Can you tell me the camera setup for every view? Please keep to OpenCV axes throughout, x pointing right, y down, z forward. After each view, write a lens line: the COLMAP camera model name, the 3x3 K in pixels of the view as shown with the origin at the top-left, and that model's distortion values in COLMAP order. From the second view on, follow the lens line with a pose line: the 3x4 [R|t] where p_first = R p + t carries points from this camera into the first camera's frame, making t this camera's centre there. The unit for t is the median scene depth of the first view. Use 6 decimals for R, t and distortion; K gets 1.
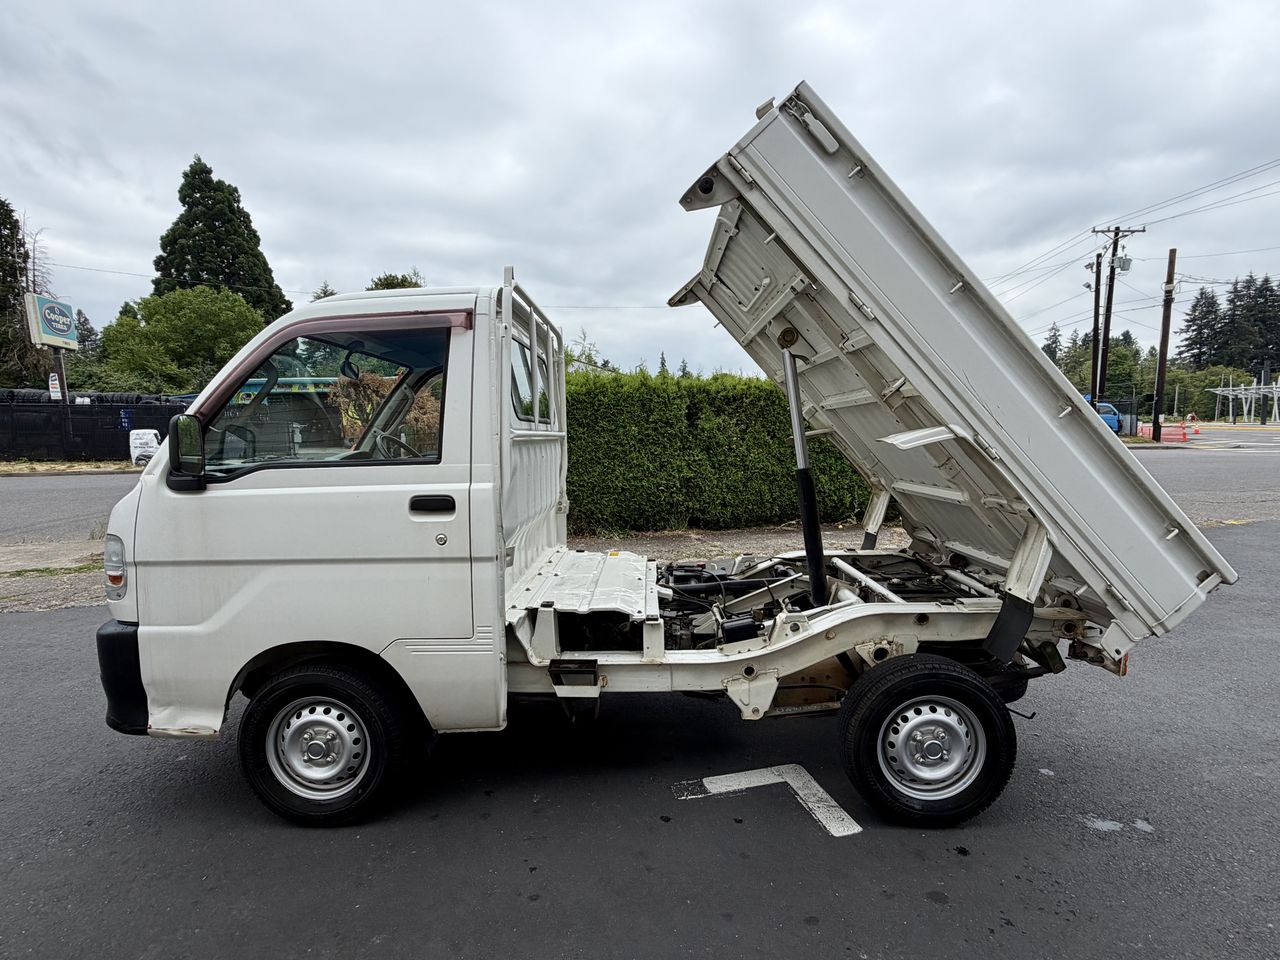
lens RADIAL K [[623.2, 0, 640.2], [0, 623.2, 478.3], [0, 0, 1]] dist [0.009978, -0.001708]
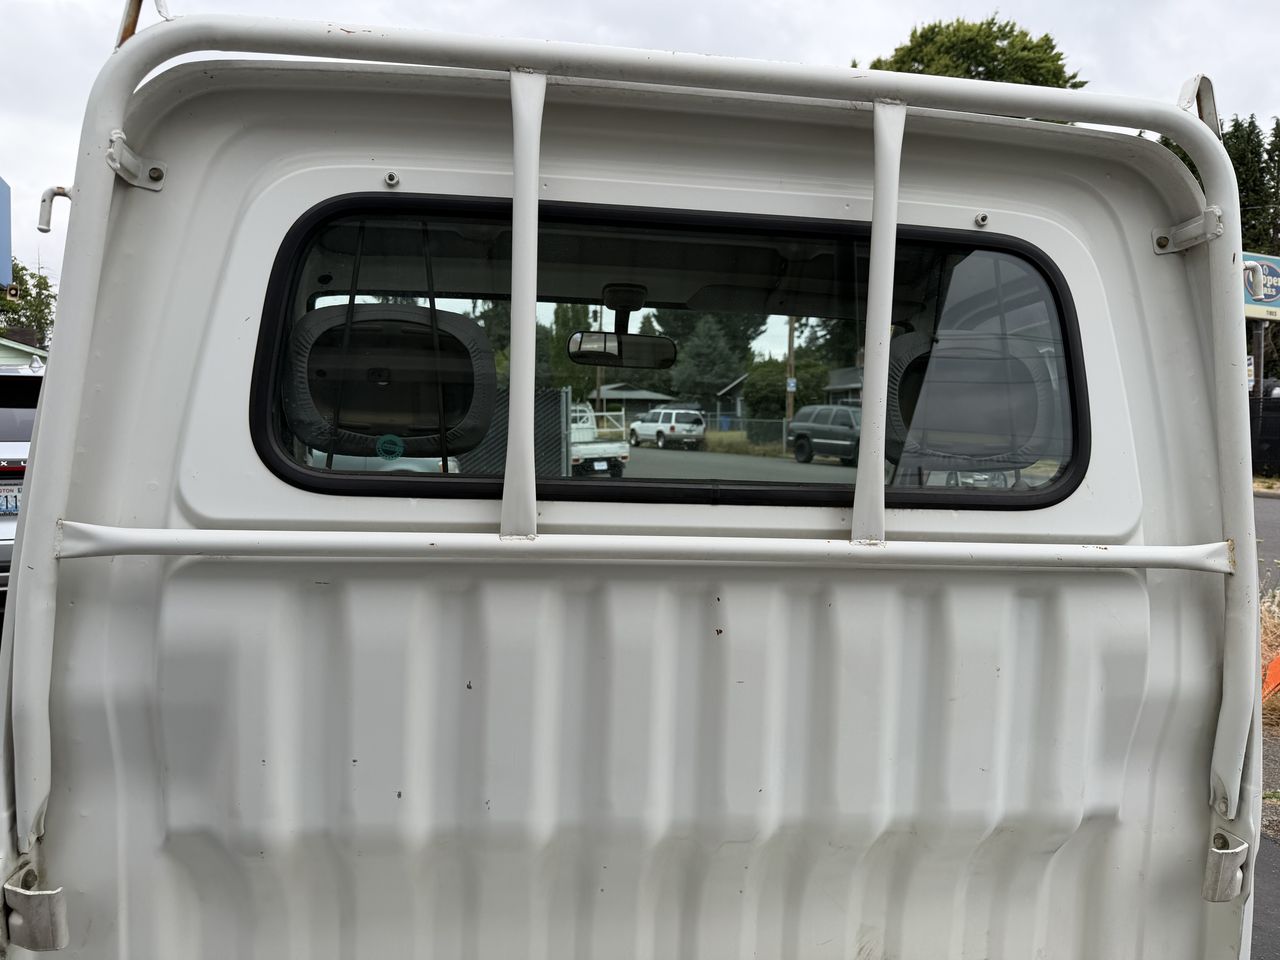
lens RADIAL K [[913.5, 0, 635.3], [0, 913.5, 476.9], [0, 0, 1]] dist [0.031049, -0.042908]
pose [[0.148509, 0.075745, -0.986006, 0.080524], [-0.102428, 0.992878, 0.060846, -0.044935], [0.983592, 0.091958, 0.155209, 0.347698]]
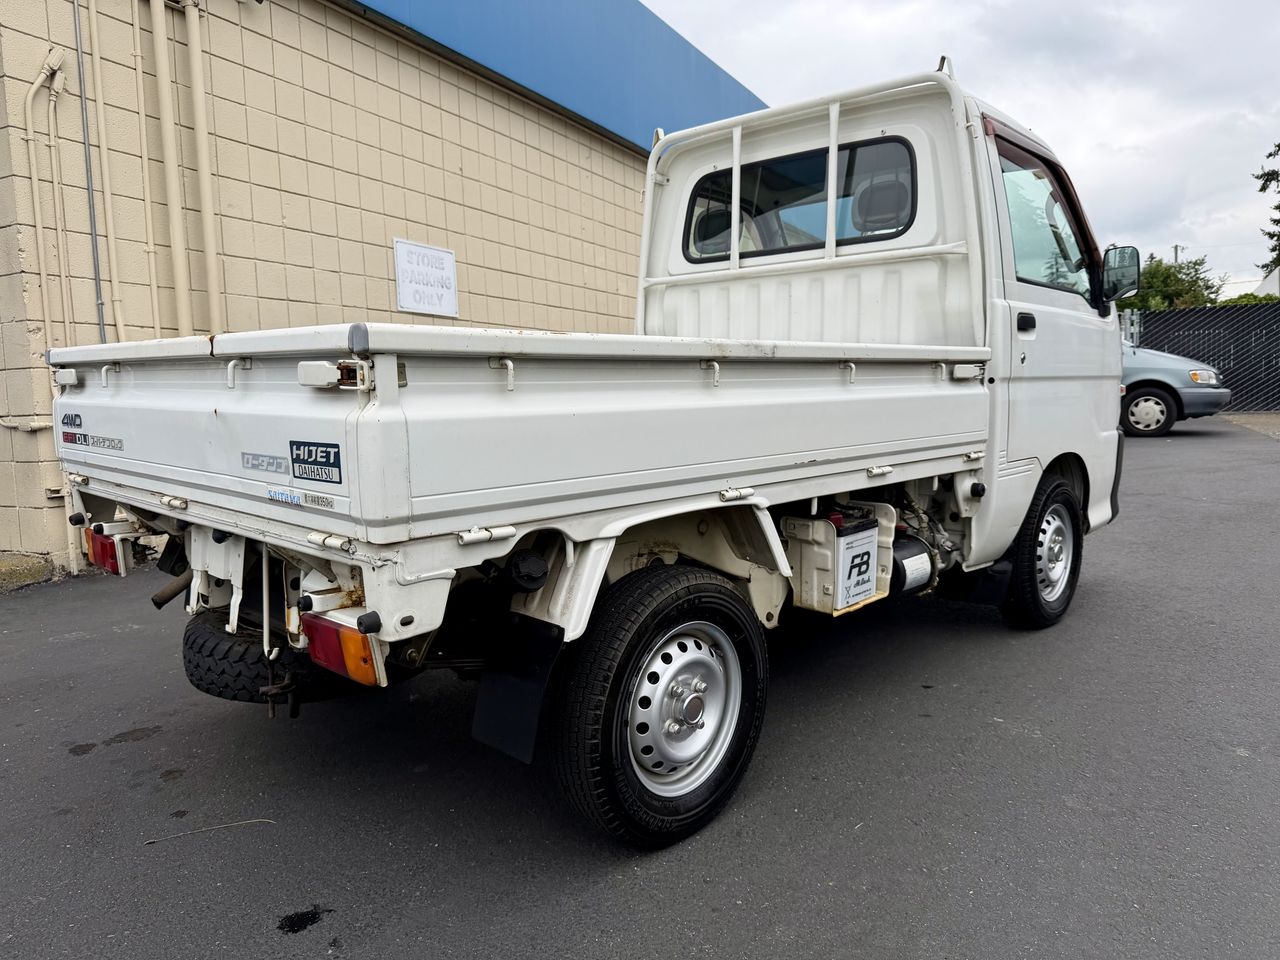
lens RADIAL K [[913.5, 0, 642.0], [0, 913.5, 499.7], [0, 0, 1]] dist [0.031049, -0.042908]
pose [[-0.680634, 0.120965, -0.722568, 0.322038], [-0.030789, 0.980680, 0.193179, 0.000858], [0.731976, 0.153731, -0.663760, 0.642571]]
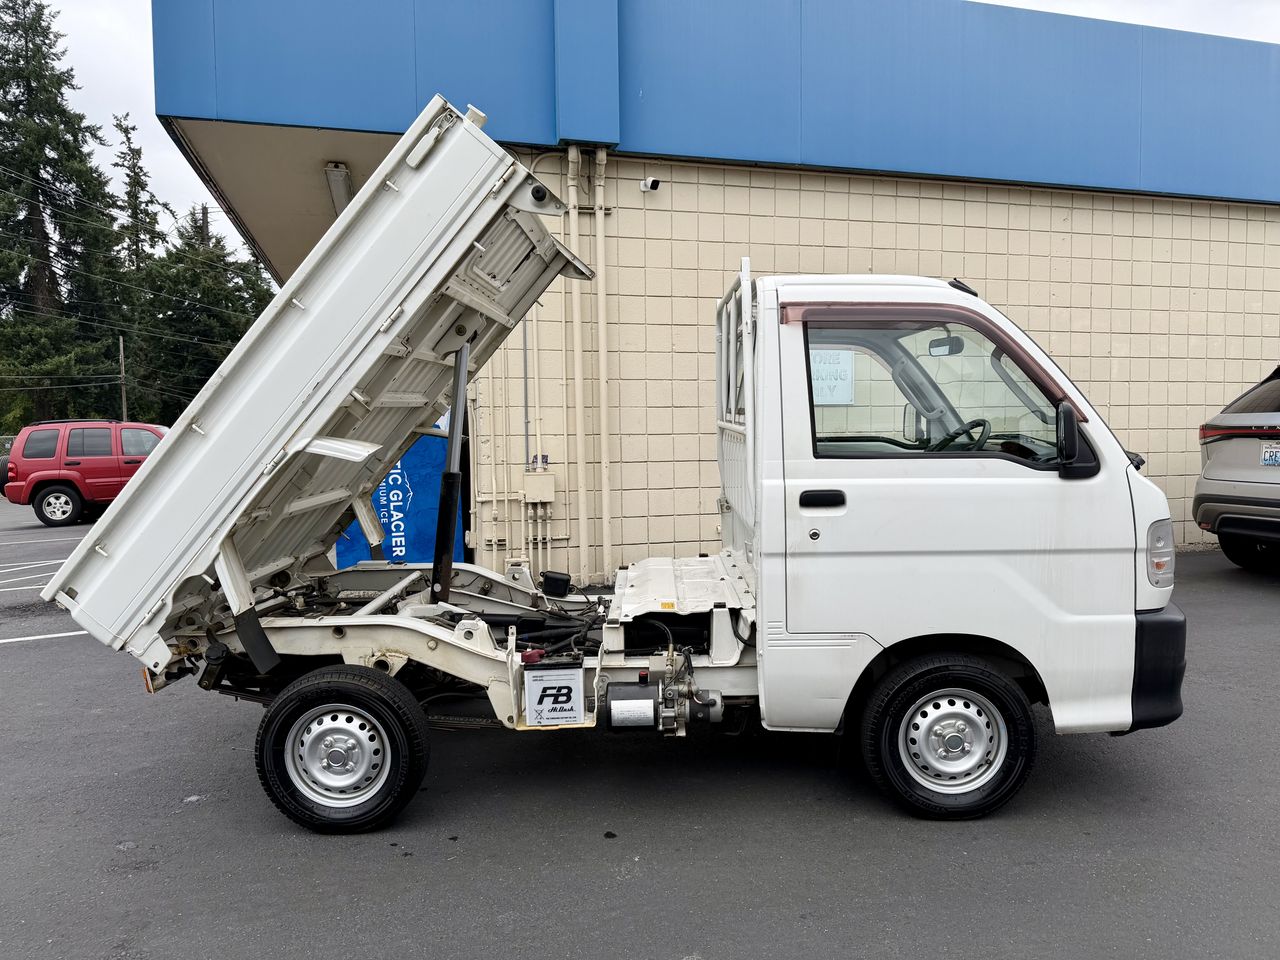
lens RADIAL K [[913.5, 0, 637.9], [0, 913.5, 496.6], [0, 0, 1]] dist [0.031049, -0.042908]
pose [[-0.999353, 0.035175, 0.007480, -0.009651], [0.035929, 0.985410, 0.166359, -0.073586], [-0.001519, 0.166520, -0.986037, 0.884012]]
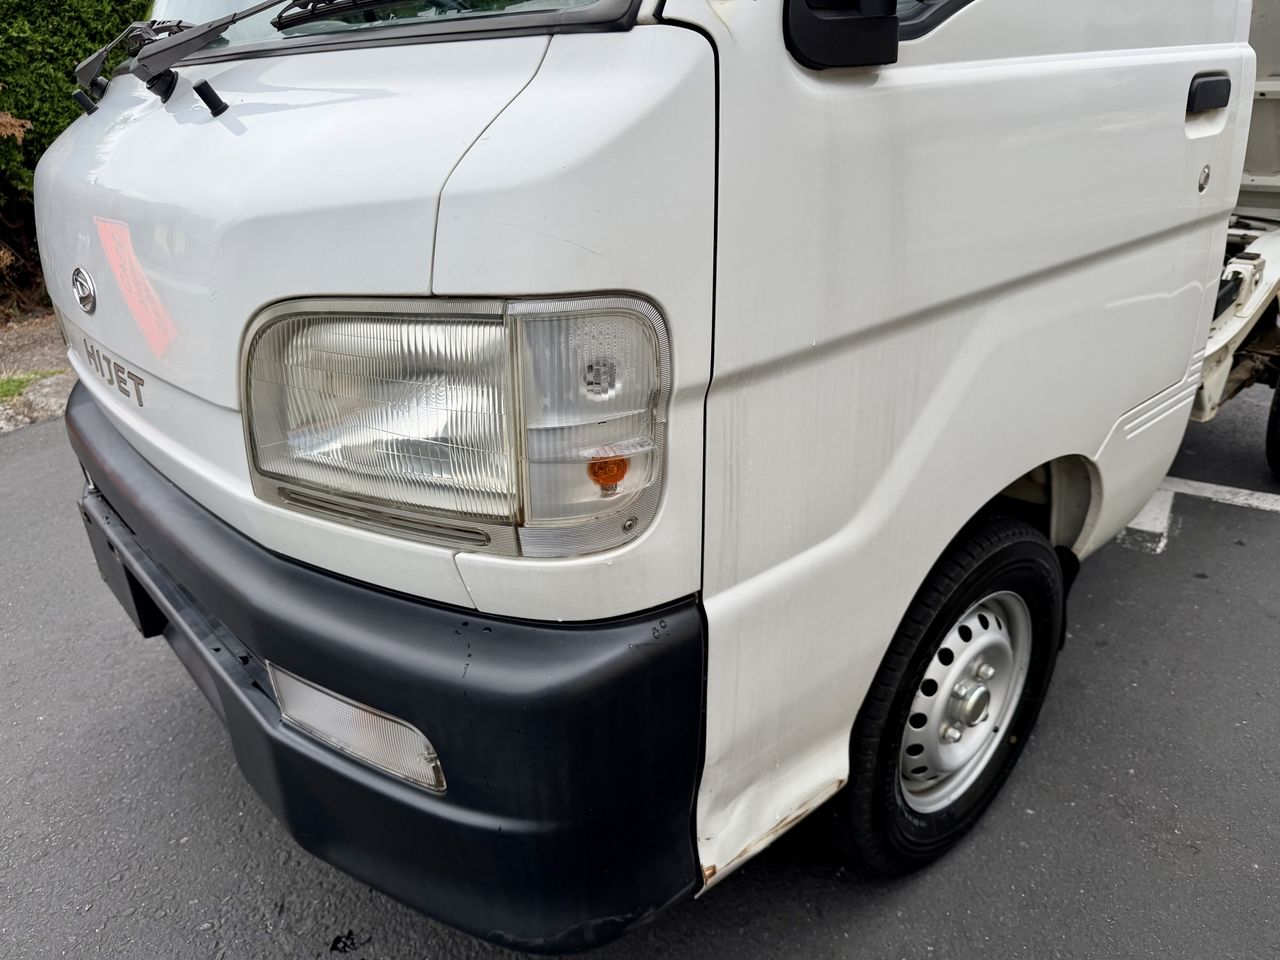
lens RADIAL K [[913.5, 0, 648.1], [0, 913.5, 486.2], [0, 0, 1]] dist [0.031049, -0.042908]
pose [[0.734579, -0.292304, 0.612334, -0.298040], [0.075860, 0.932172, 0.353977, 0.011254], [-0.674270, -0.213572, 0.706928, 0.208427]]
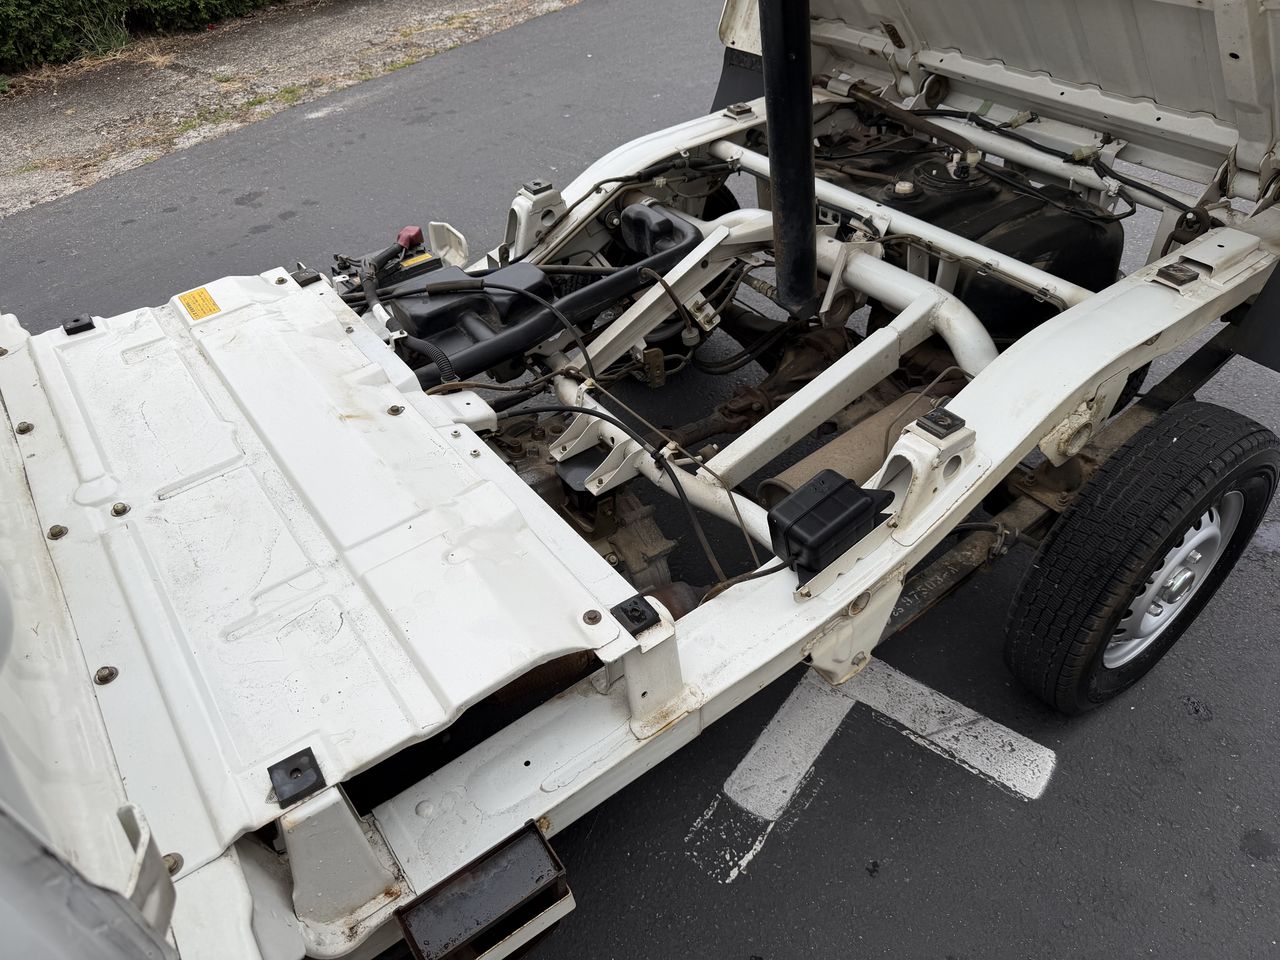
lens RADIAL K [[913.5, 0, 634.7], [0, 913.5, 476.5], [0, 0, 1]] dist [0.031049, -0.042908]
pose [[0.803461, -0.415028, 0.426851, -0.045687], [0.092386, 0.795195, 0.599274, -0.033341], [-0.588145, -0.442059, 0.677251, 0.224736]]
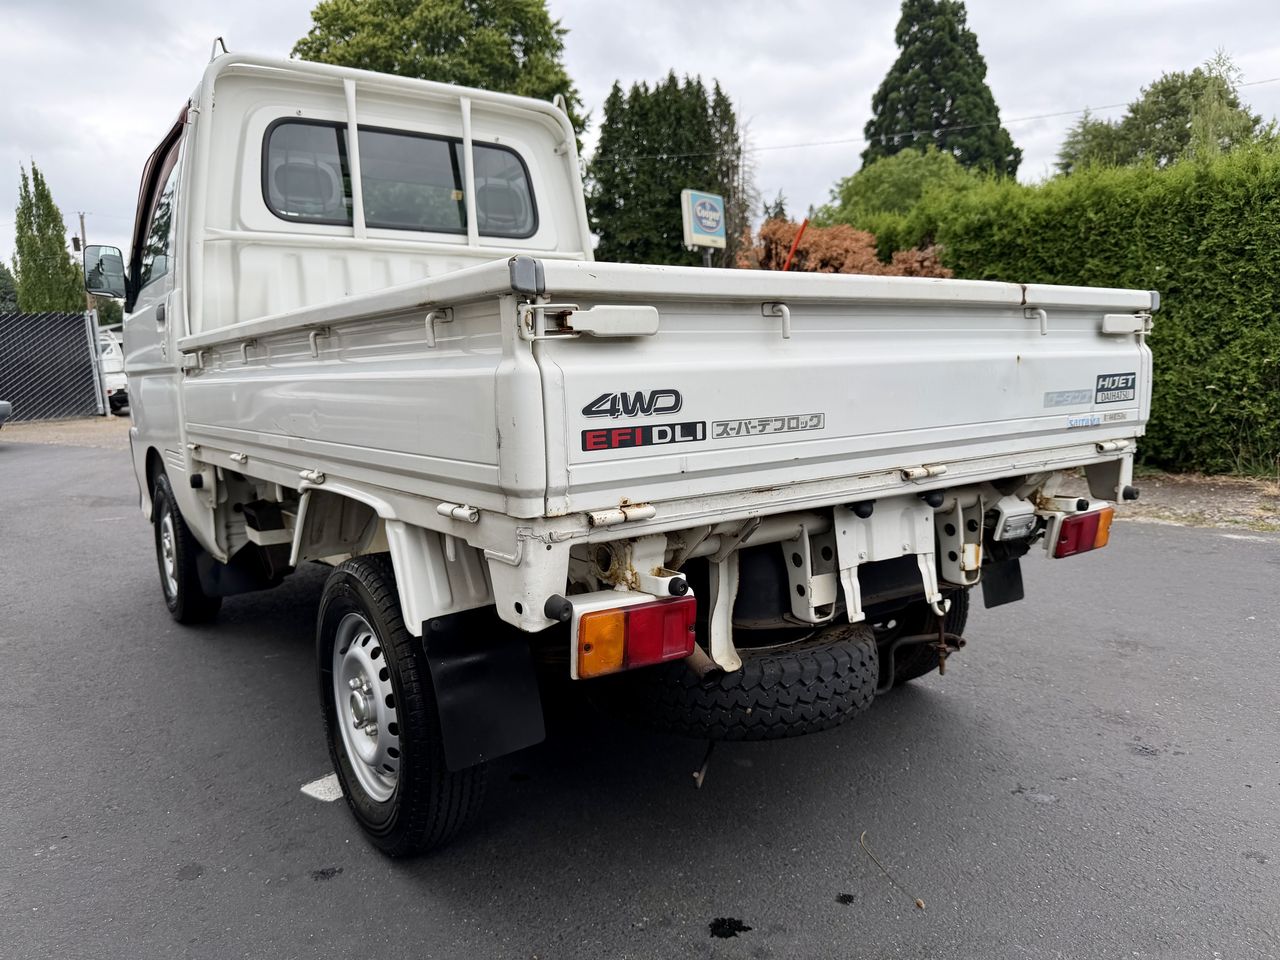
lens RADIAL K [[913.5, 0, 642.7], [0, 913.5, 502.4], [0, 0, 1]] dist [0.031049, -0.042908]
pose [[0.606296, 0.115849, -0.786755, 0.357394], [-0.036321, 0.992334, 0.118130, 0.038355], [0.794409, -0.043047, 0.605856, 0.198135]]
